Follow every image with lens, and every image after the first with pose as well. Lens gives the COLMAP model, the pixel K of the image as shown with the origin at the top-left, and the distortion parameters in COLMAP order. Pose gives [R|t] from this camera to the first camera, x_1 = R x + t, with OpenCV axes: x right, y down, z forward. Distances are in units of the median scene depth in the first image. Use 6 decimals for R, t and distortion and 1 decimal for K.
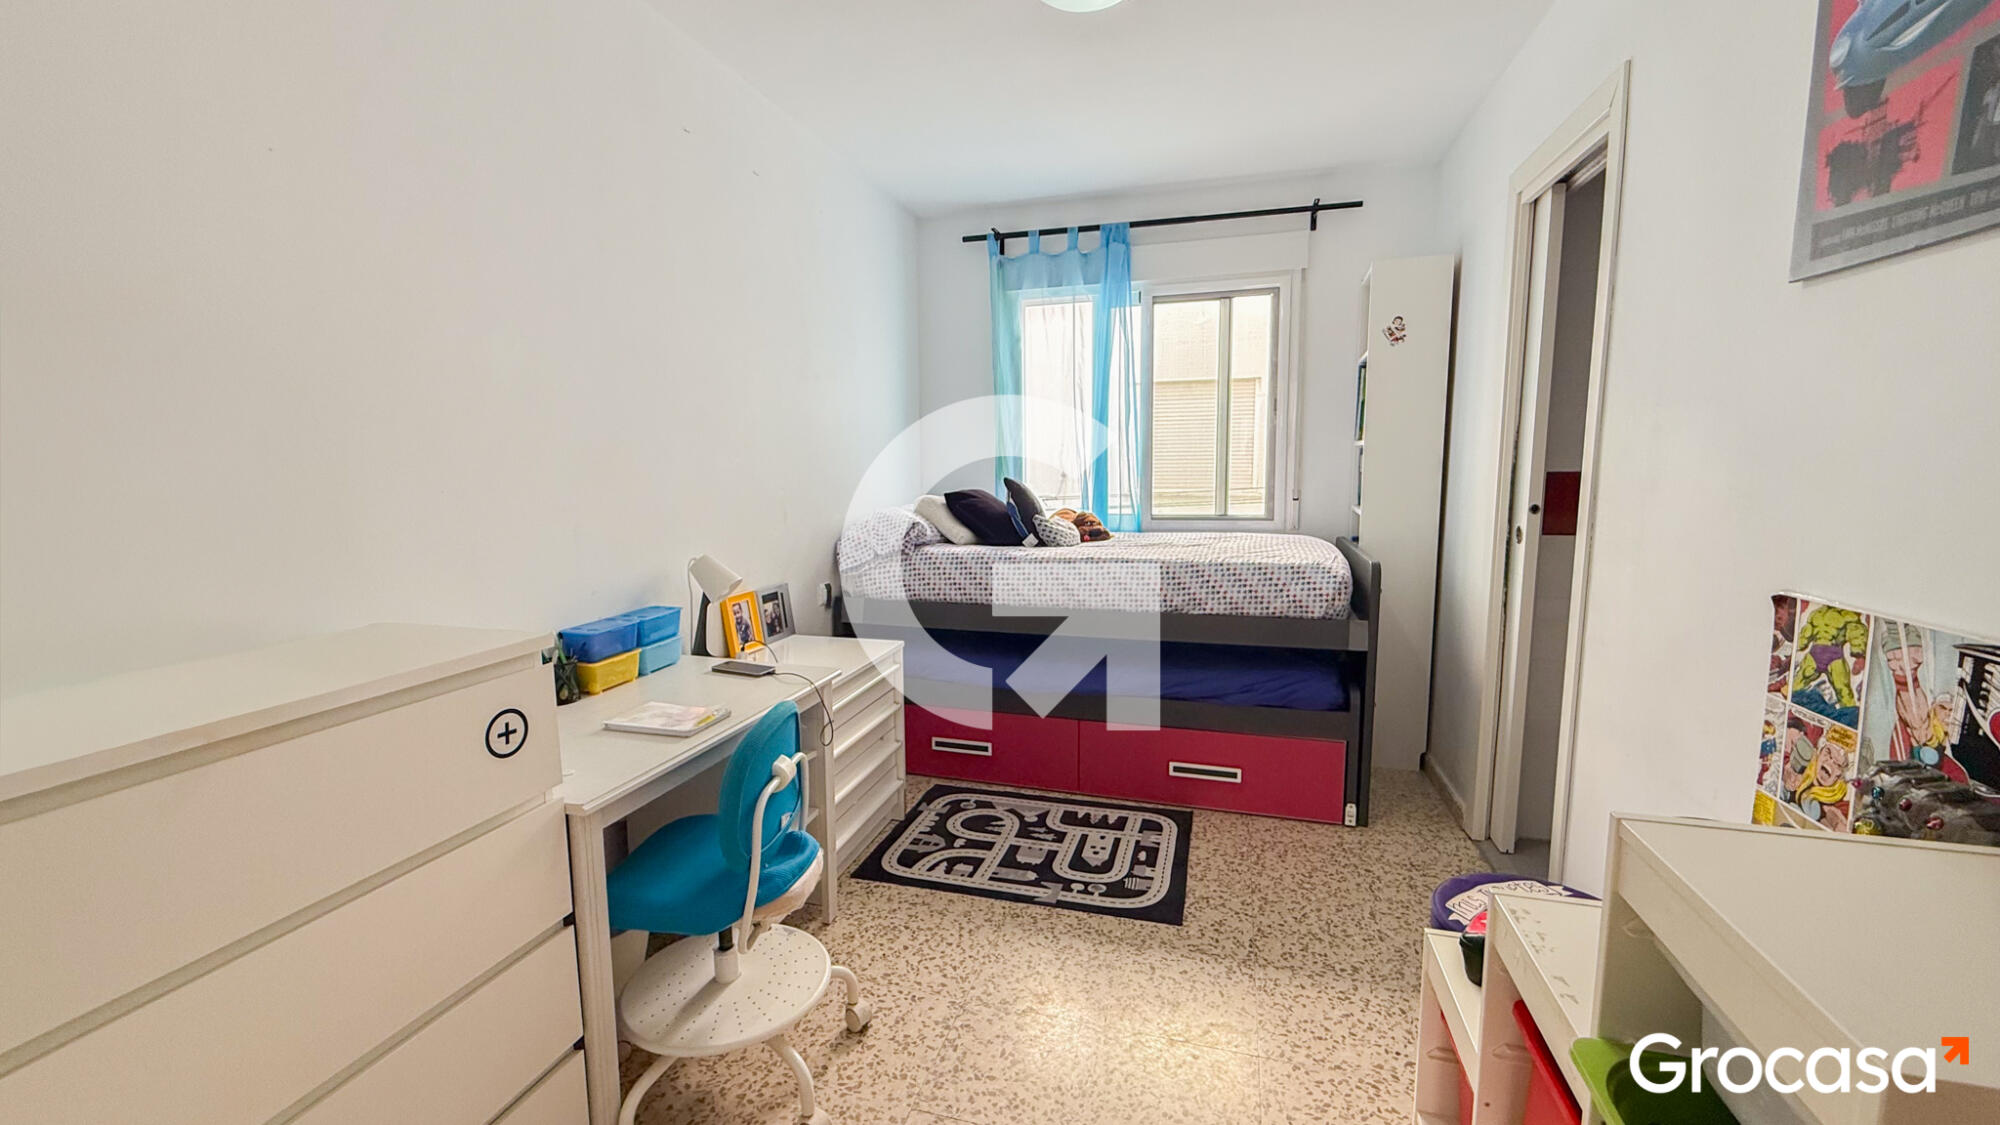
lens RADIAL K [[797.4, 0, 995.2], [0, 797.4, 564.3], [0, 0, 1]] dist [-0.001810, 0.000402]
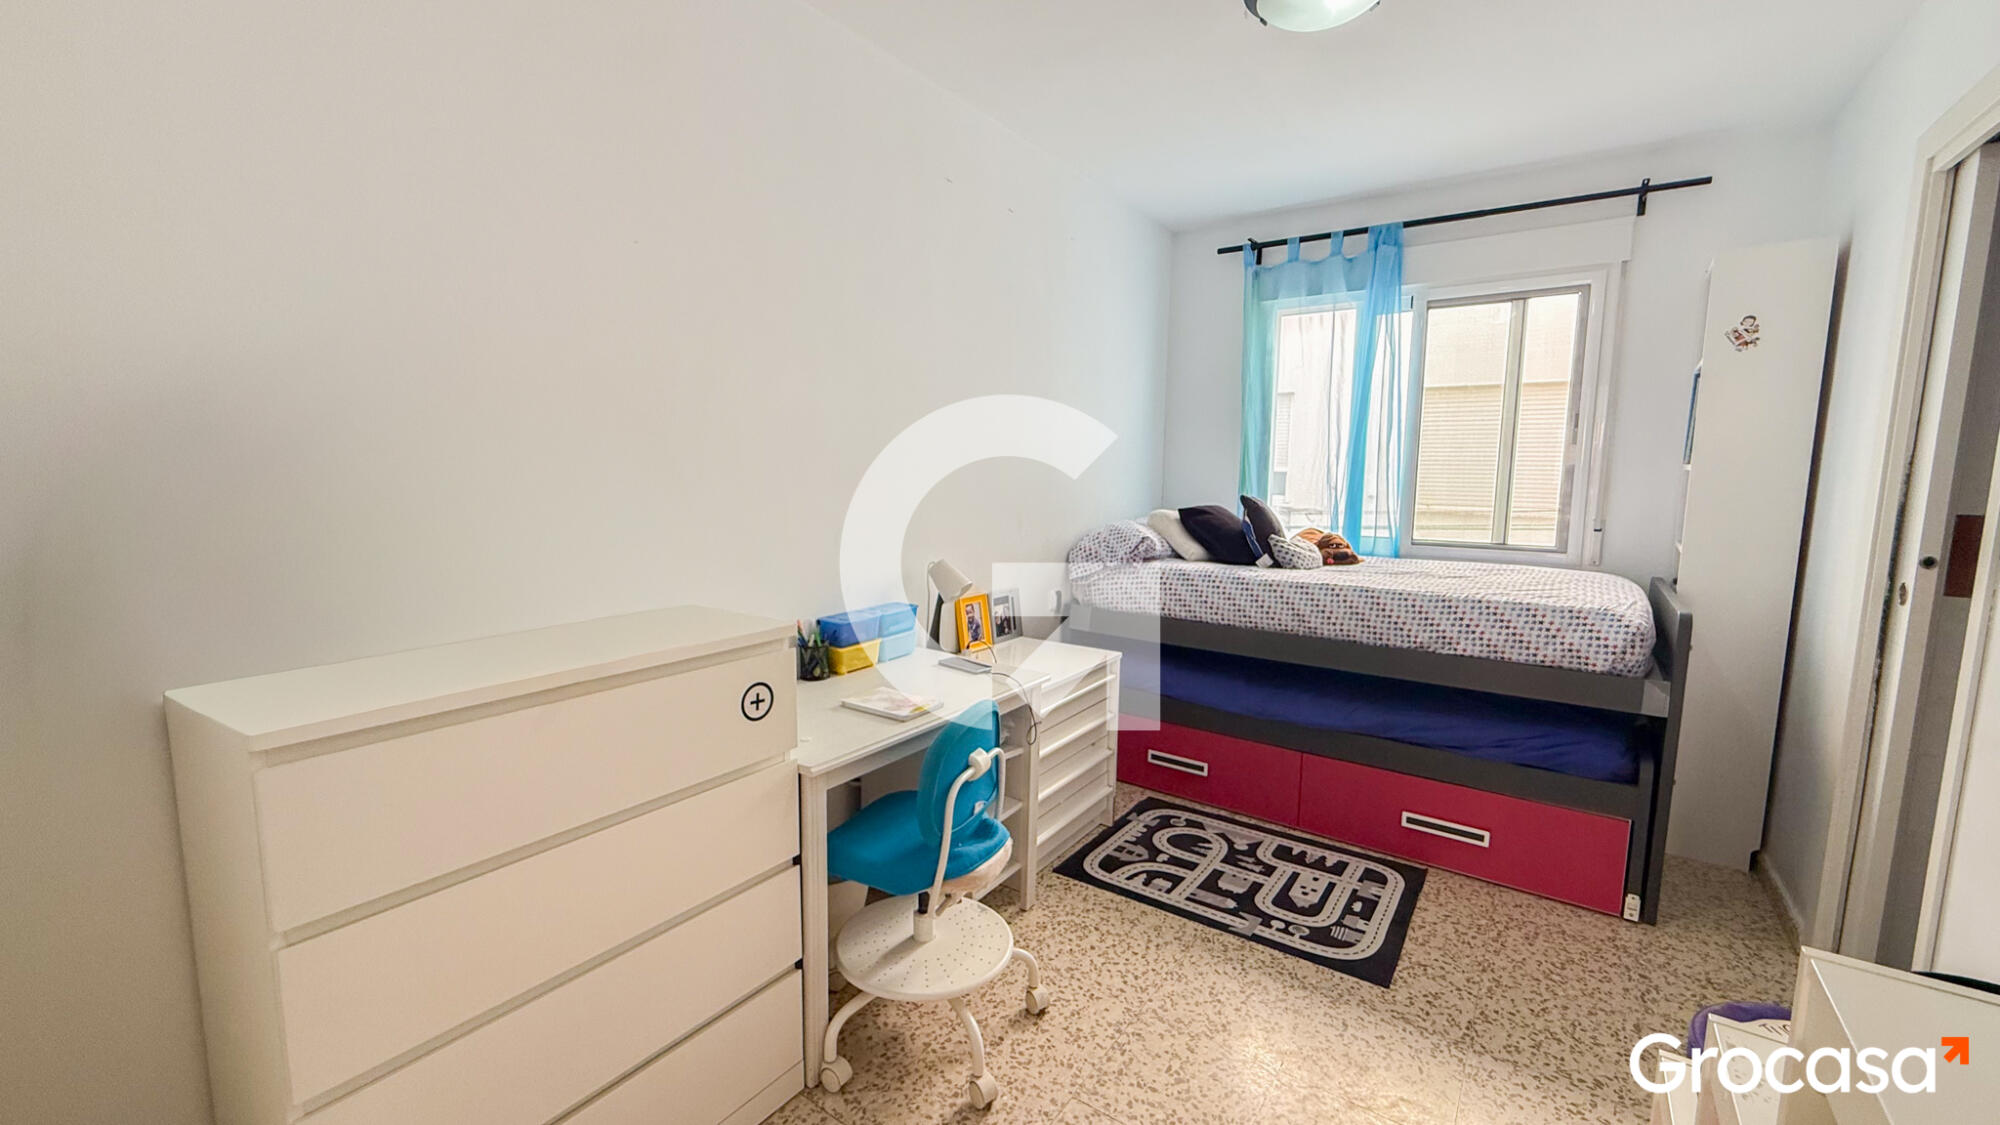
lens RADIAL K [[797.4, 0, 993.3], [0, 797.4, 563.9], [0, 0, 1]] dist [-0.001810, 0.000402]
pose [[0.943700, 0.059936, -0.325326, 0.057973], [-0.061002, 0.998114, 0.006930, -0.015283], [0.325128, 0.013306, 0.945576, -0.027869]]
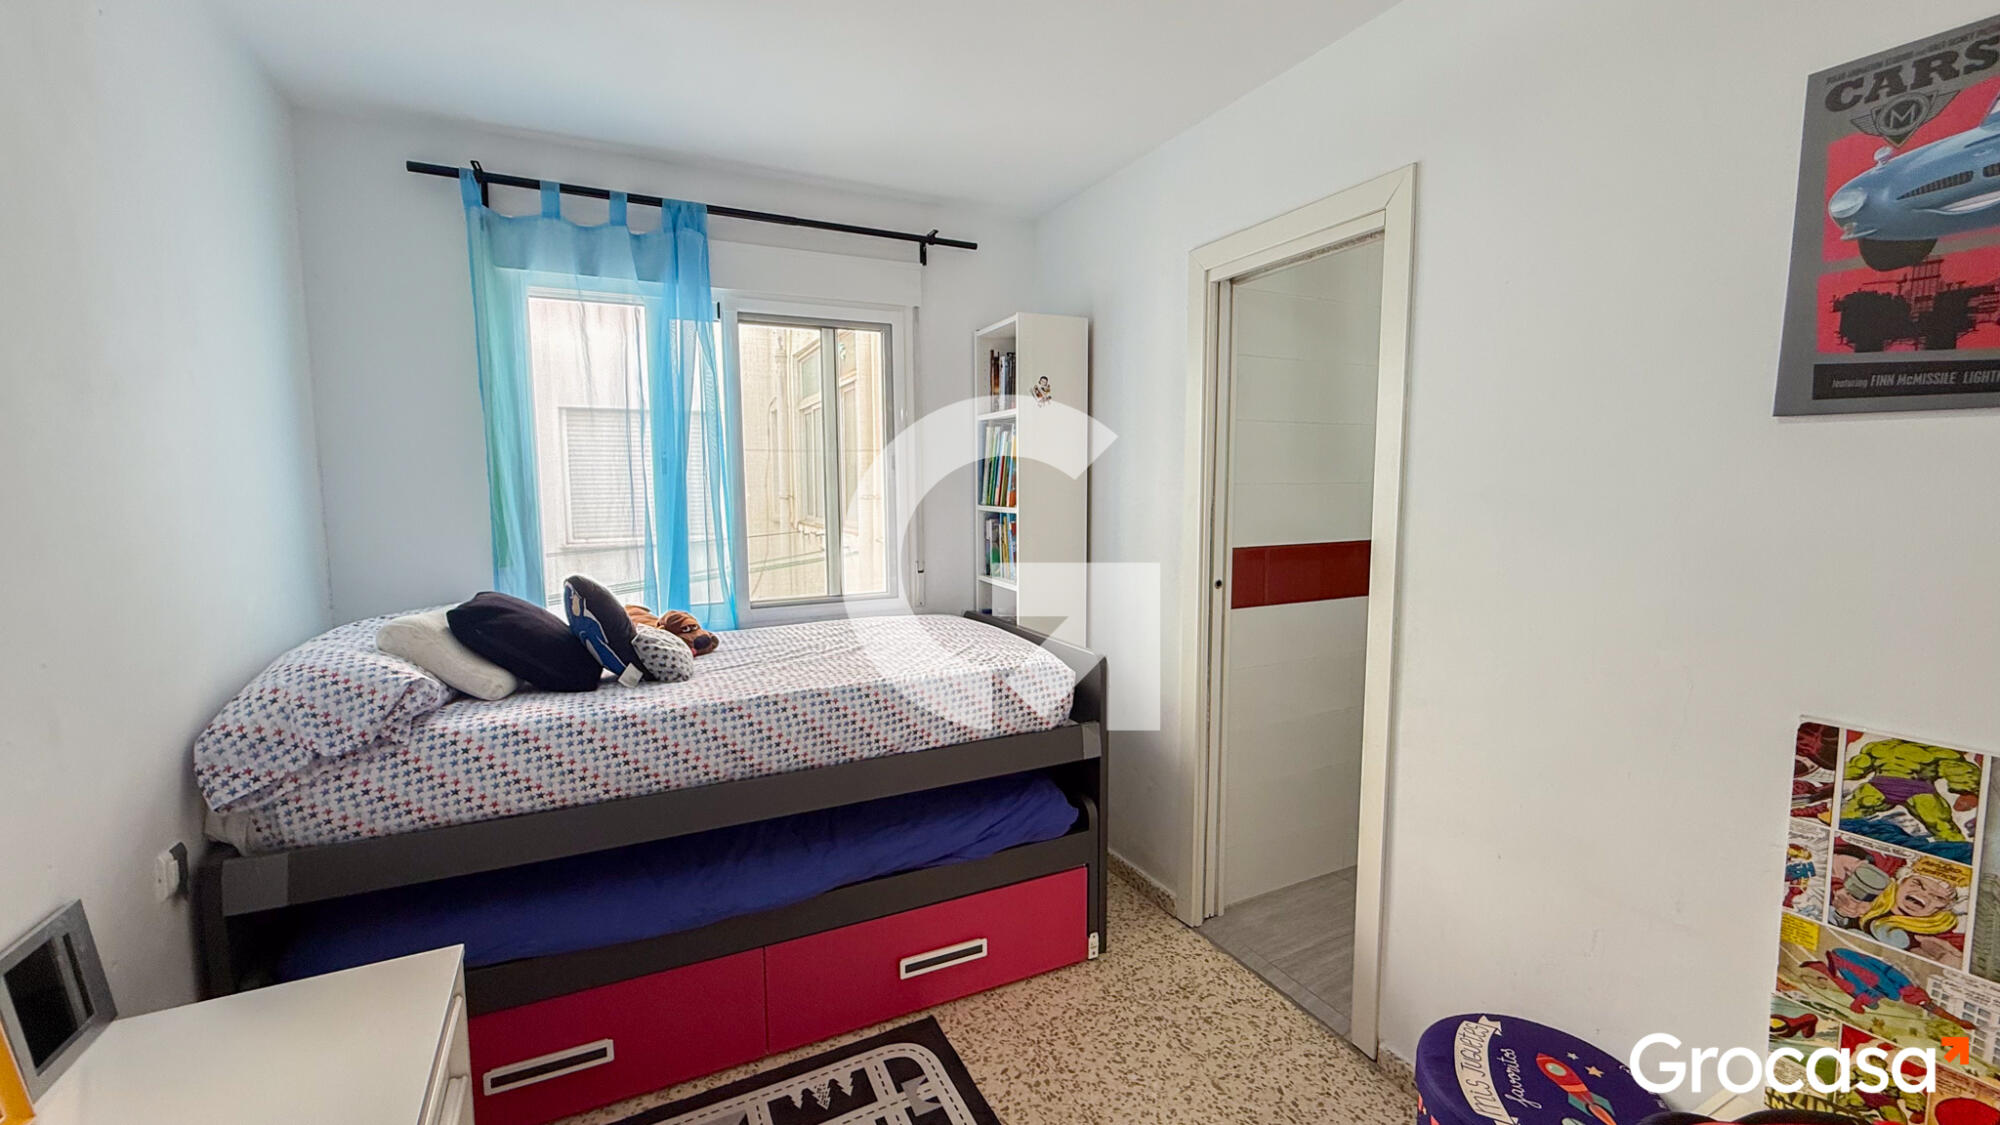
lens RADIAL K [[797.4, 0, 993.5], [0, 797.4, 561.9], [0, 0, 1]] dist [-0.001810, 0.000402]
pose [[0.732149, -0.062999, 0.678225, -0.196698], [0.086289, 0.996270, -0.000608, -0.111265], [-0.675657, 0.058968, 0.734854, 0.411910]]
